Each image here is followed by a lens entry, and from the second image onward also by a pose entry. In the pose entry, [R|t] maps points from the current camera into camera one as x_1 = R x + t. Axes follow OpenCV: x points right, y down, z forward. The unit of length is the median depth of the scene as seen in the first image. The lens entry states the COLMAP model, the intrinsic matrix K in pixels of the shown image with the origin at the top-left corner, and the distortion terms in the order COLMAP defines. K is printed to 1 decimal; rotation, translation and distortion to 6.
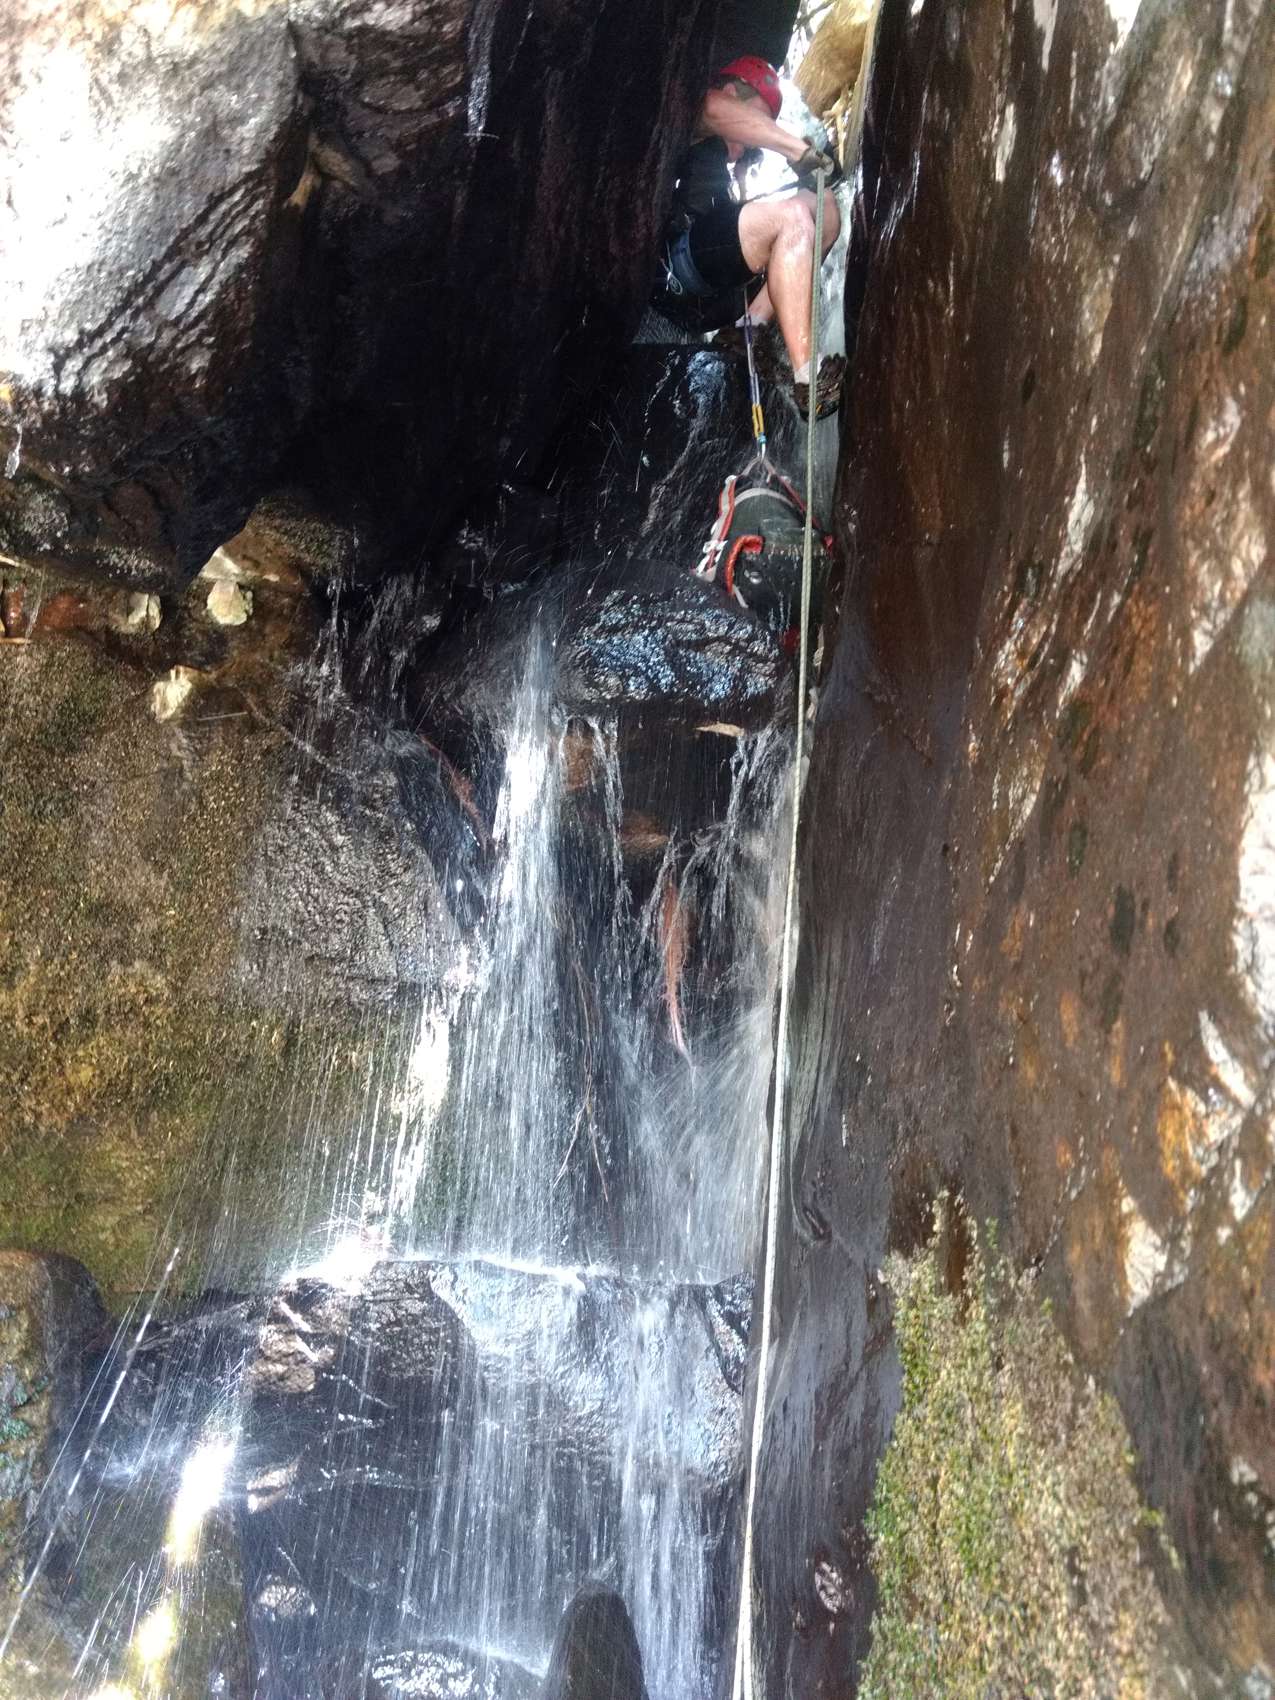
lens RADIAL K [[1309.6, 0, 648.0], [0, 1309.6, 860.6], [0, 0, 1]] dist [0.003004, 0.028143]
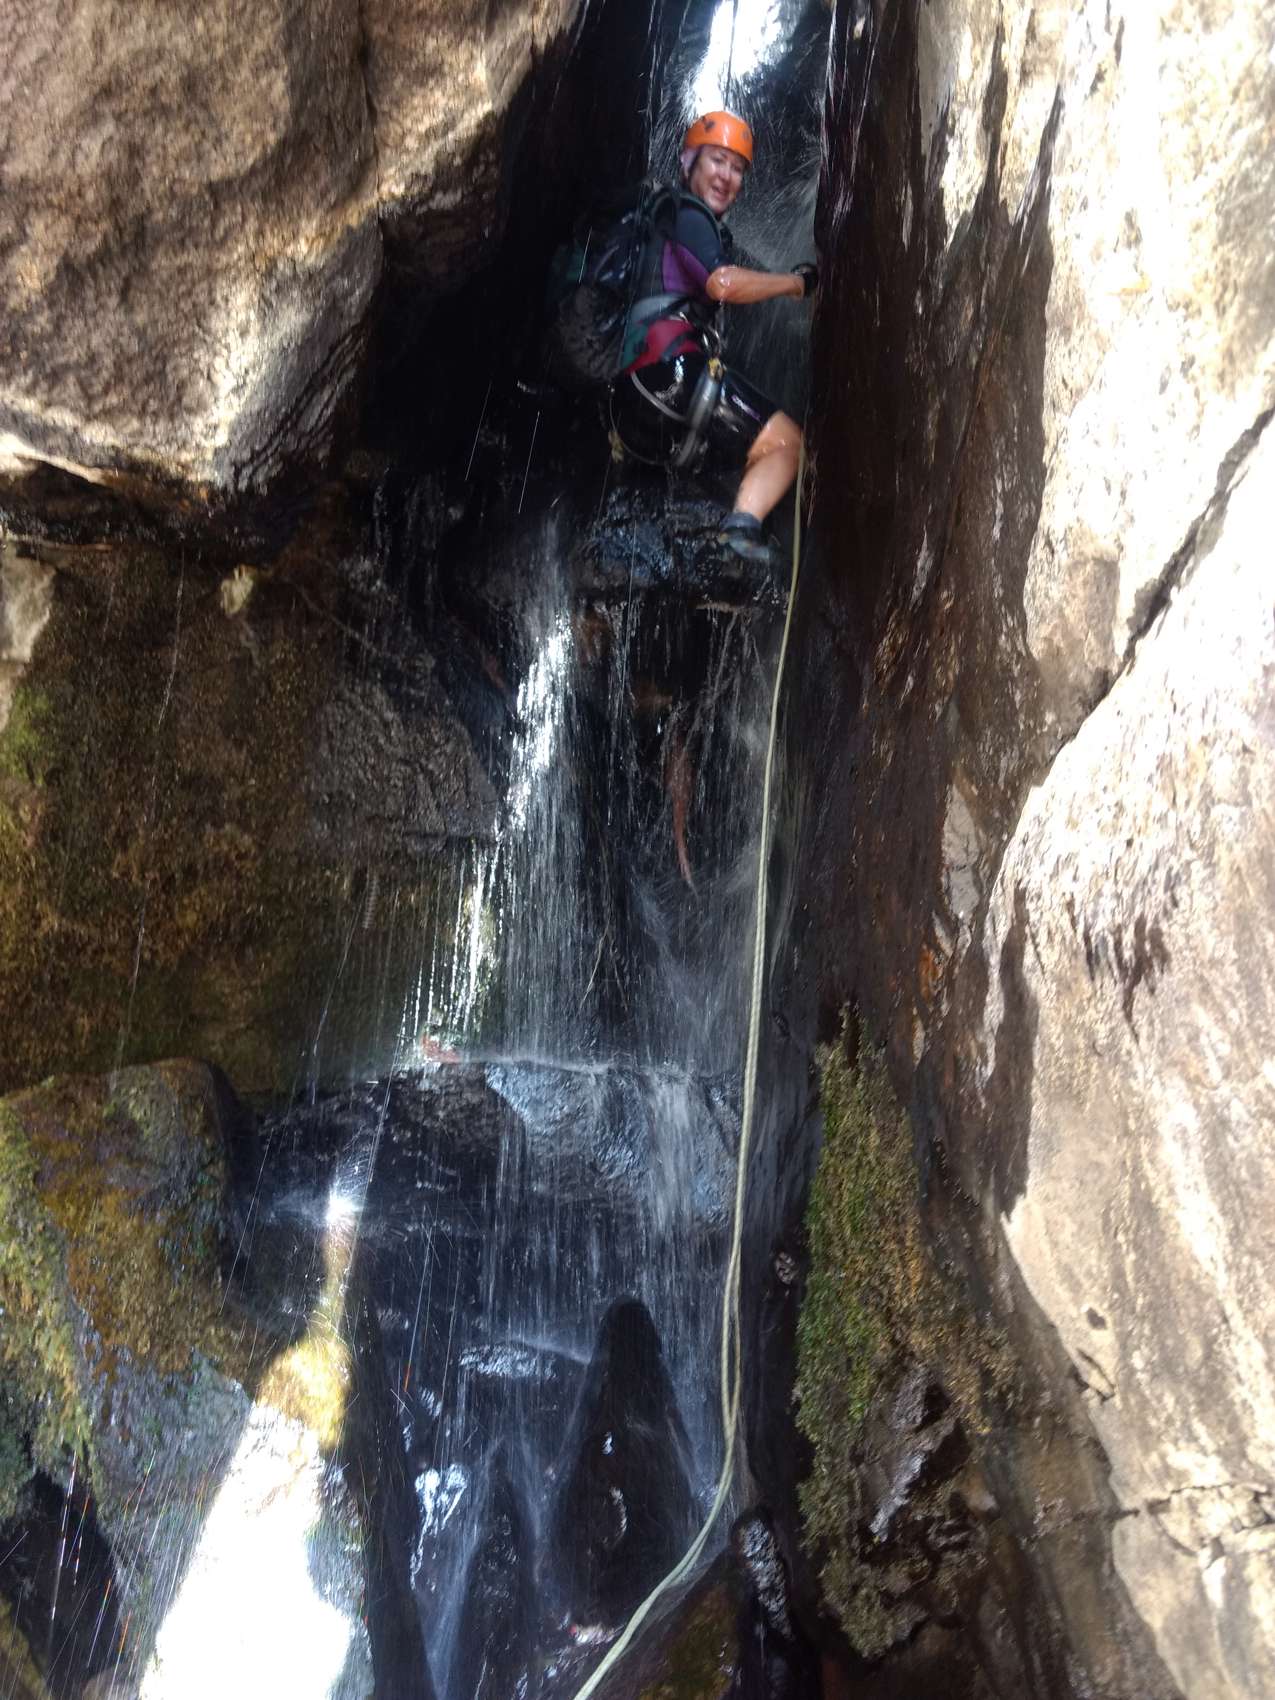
lens RADIAL K [[1309.6, 0, 656.2], [0, 1309.6, 854.8], [0, 0, 1]] dist [0.003004, 0.028143]
pose [[0.999682, -0.024137, -0.007319, 0.013912], [0.024913, 0.990224, 0.137246, -0.082741], [0.003935, -0.137384, 0.990510, -0.303844]]
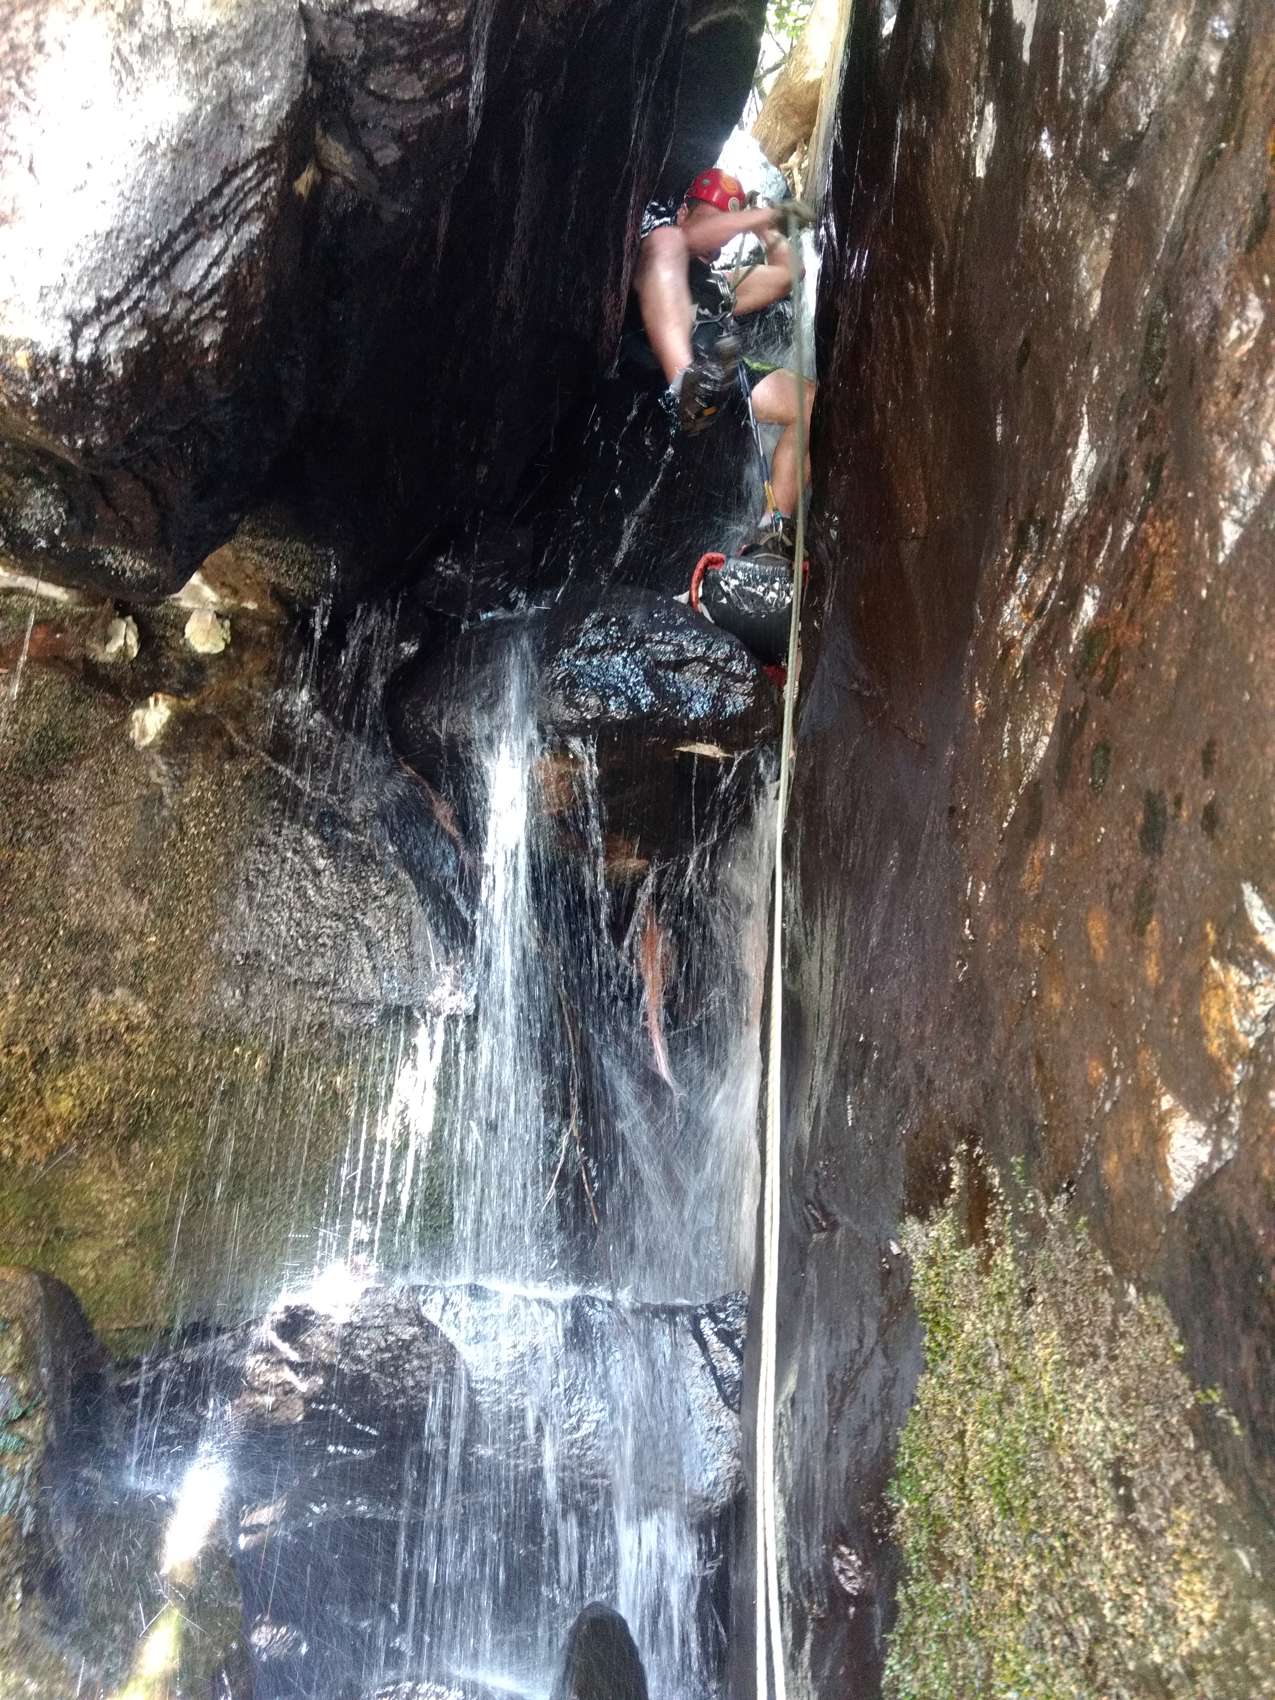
lens RADIAL K [[1309.6, 0, 646.4], [0, 1309.6, 865.0], [0, 0, 1]] dist [0.003004, 0.028143]
pose [[0.999499, -0.017861, 0.026137, -0.025255], [0.018813, 0.999151, -0.036641, 0.045516], [-0.025460, 0.037115, 0.998987, -0.004172]]
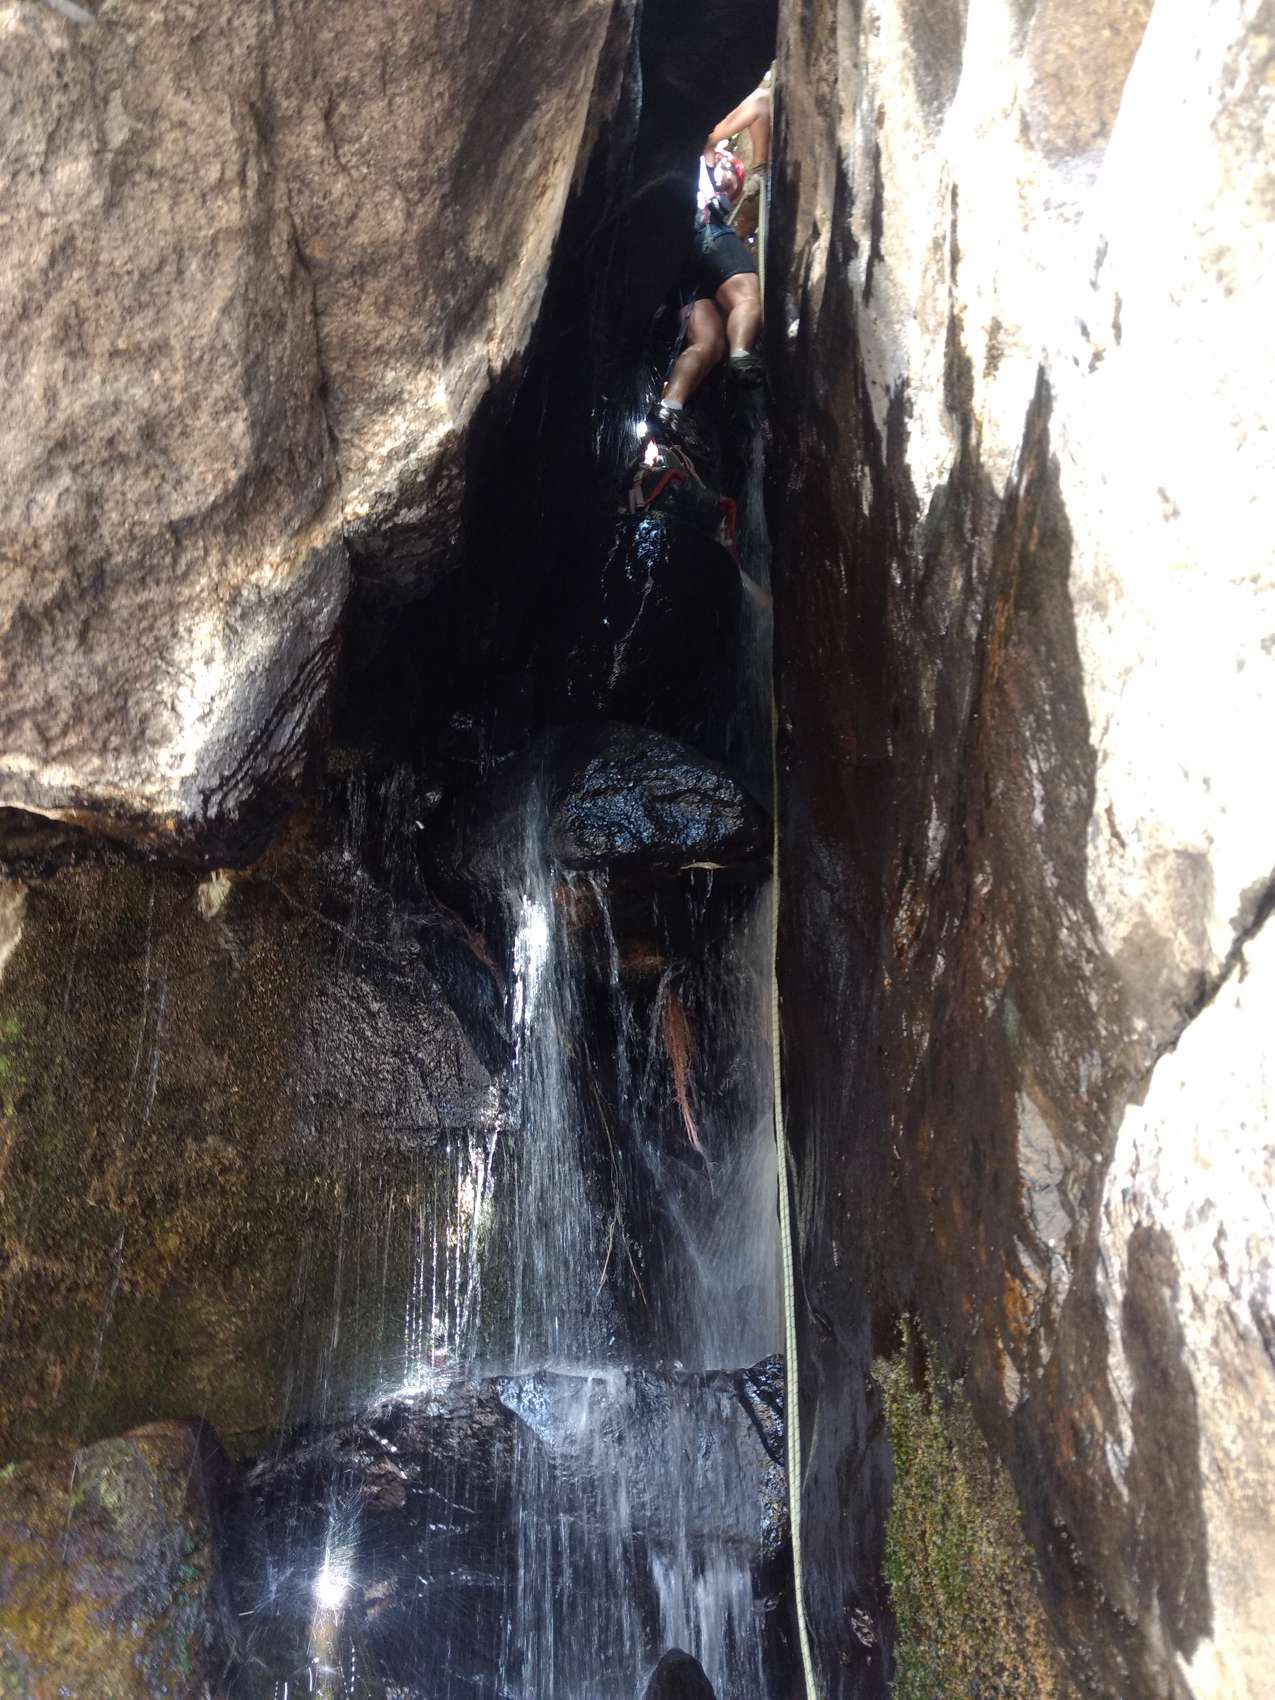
lens RADIAL K [[1309.6, 0, 648.0], [0, 1309.6, 859.1], [0, 0, 1]] dist [0.003004, 0.028143]
pose [[0.993981, -0.109054, 0.010460, 0.000029], [0.109407, 0.993064, -0.043069, -0.117727], [-0.005691, 0.043954, 0.999017, -0.233922]]
